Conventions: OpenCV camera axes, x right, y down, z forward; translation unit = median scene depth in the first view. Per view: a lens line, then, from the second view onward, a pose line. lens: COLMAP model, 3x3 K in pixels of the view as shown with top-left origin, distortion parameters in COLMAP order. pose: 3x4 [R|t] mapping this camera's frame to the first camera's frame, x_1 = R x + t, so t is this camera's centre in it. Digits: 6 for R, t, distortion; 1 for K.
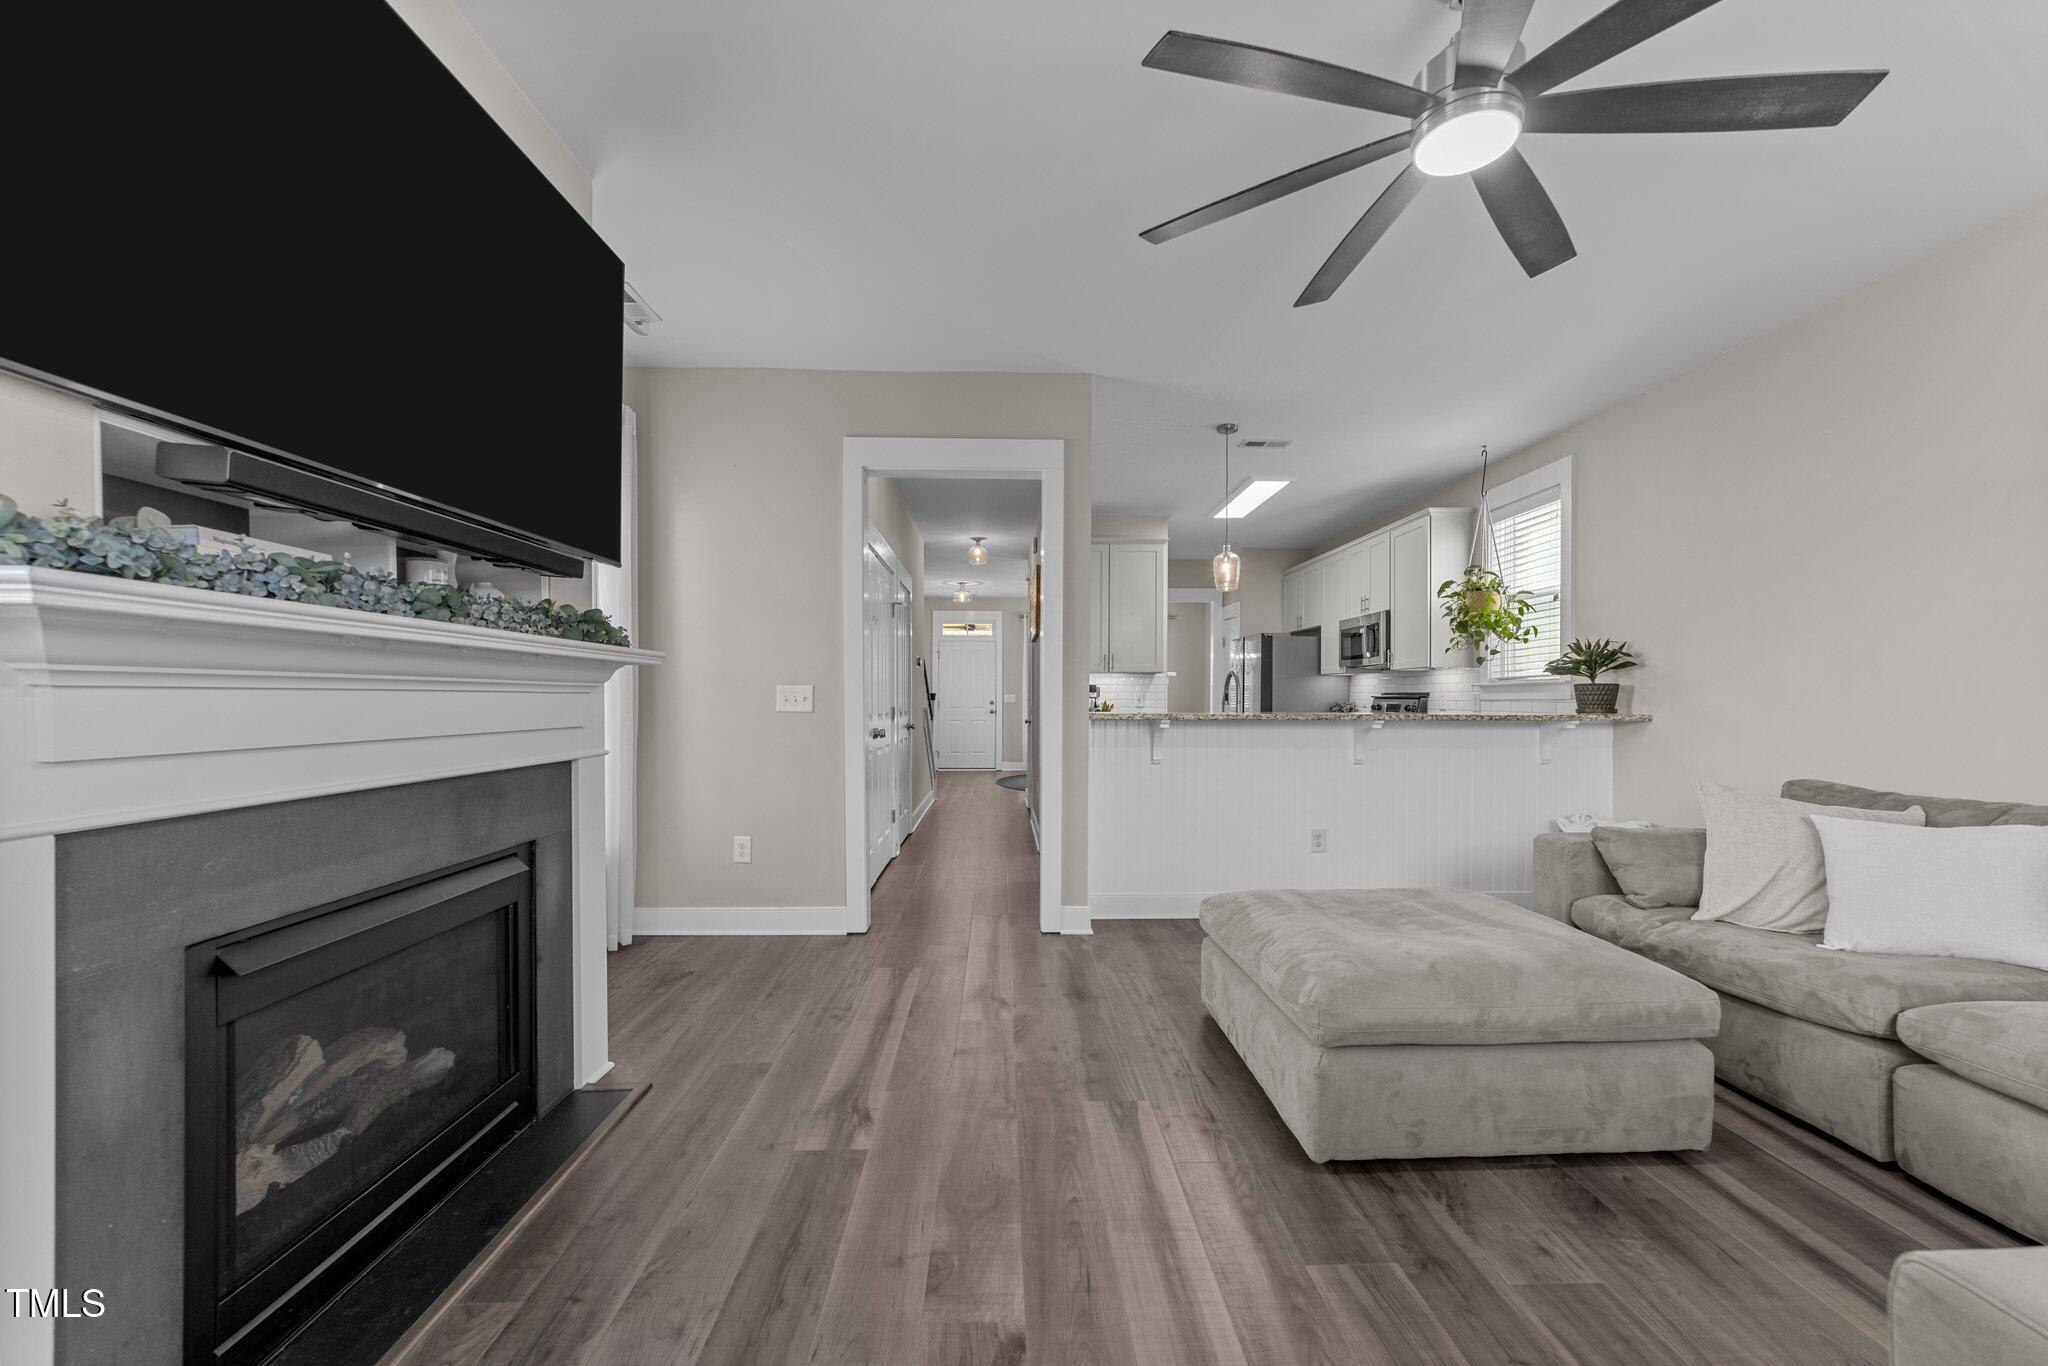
lens RADIAL K [[787.2, 0, 1024.9], [0, 787.2, 700.1], [0, 0, 1]] dist [-0.000065, -0.000106]
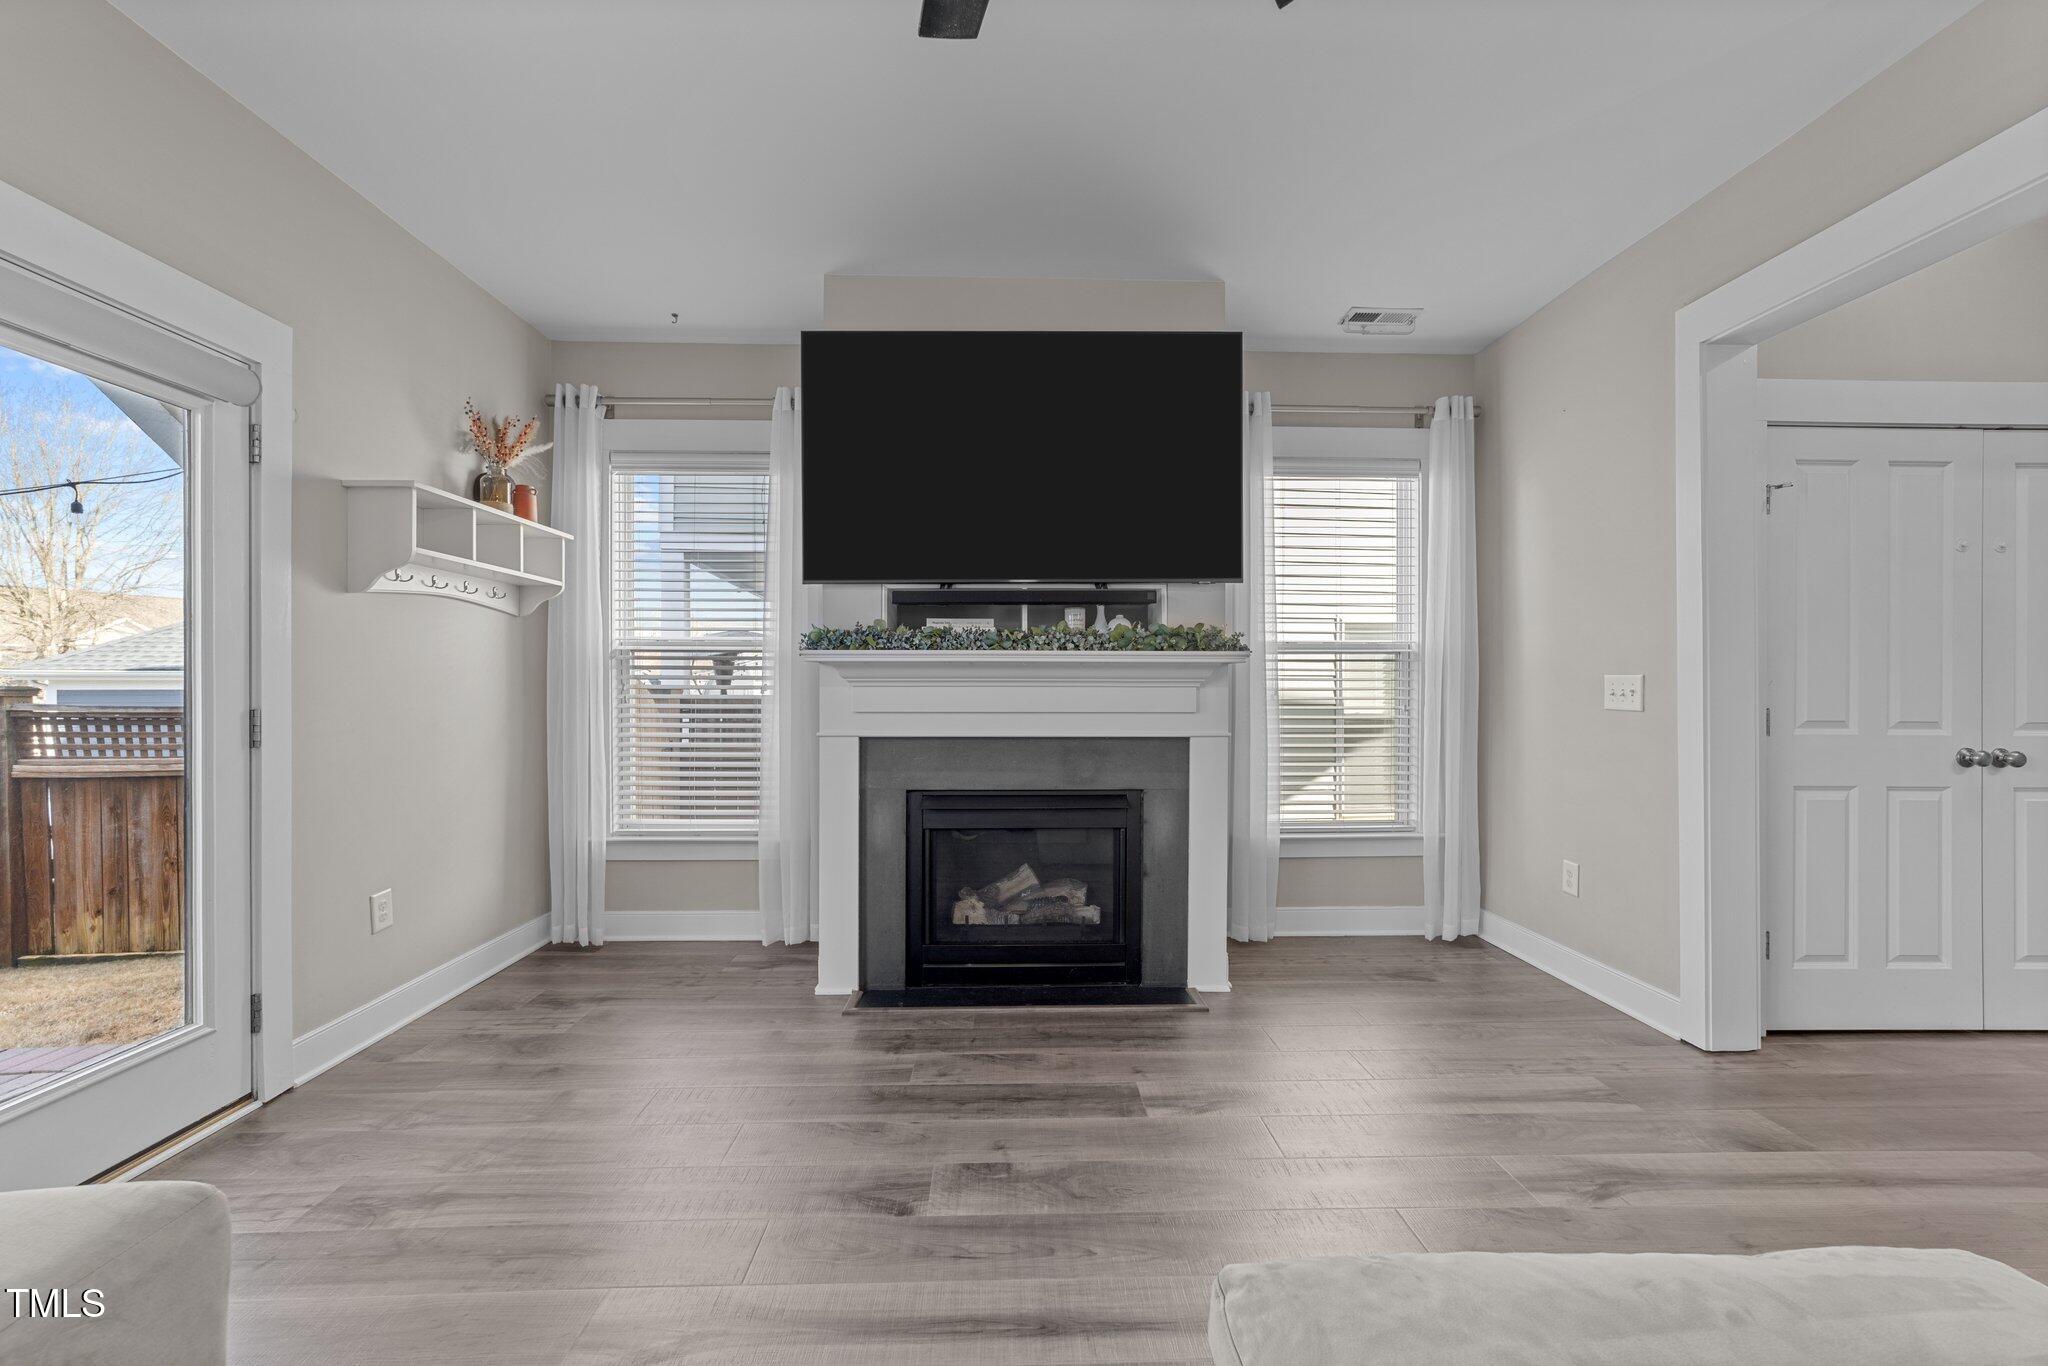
lens RADIAL K [[787.2, 0, 1025.0], [0, 787.2, 686.9], [0, 0, 1]] dist [-0.000065, -0.000106]
pose [[-0.002884, -0.004706, -0.999985, 0.947732], [-0.002581, 0.999986, -0.004699, -0.003777], [0.999993, 0.002567, -0.002896, 0.914364]]
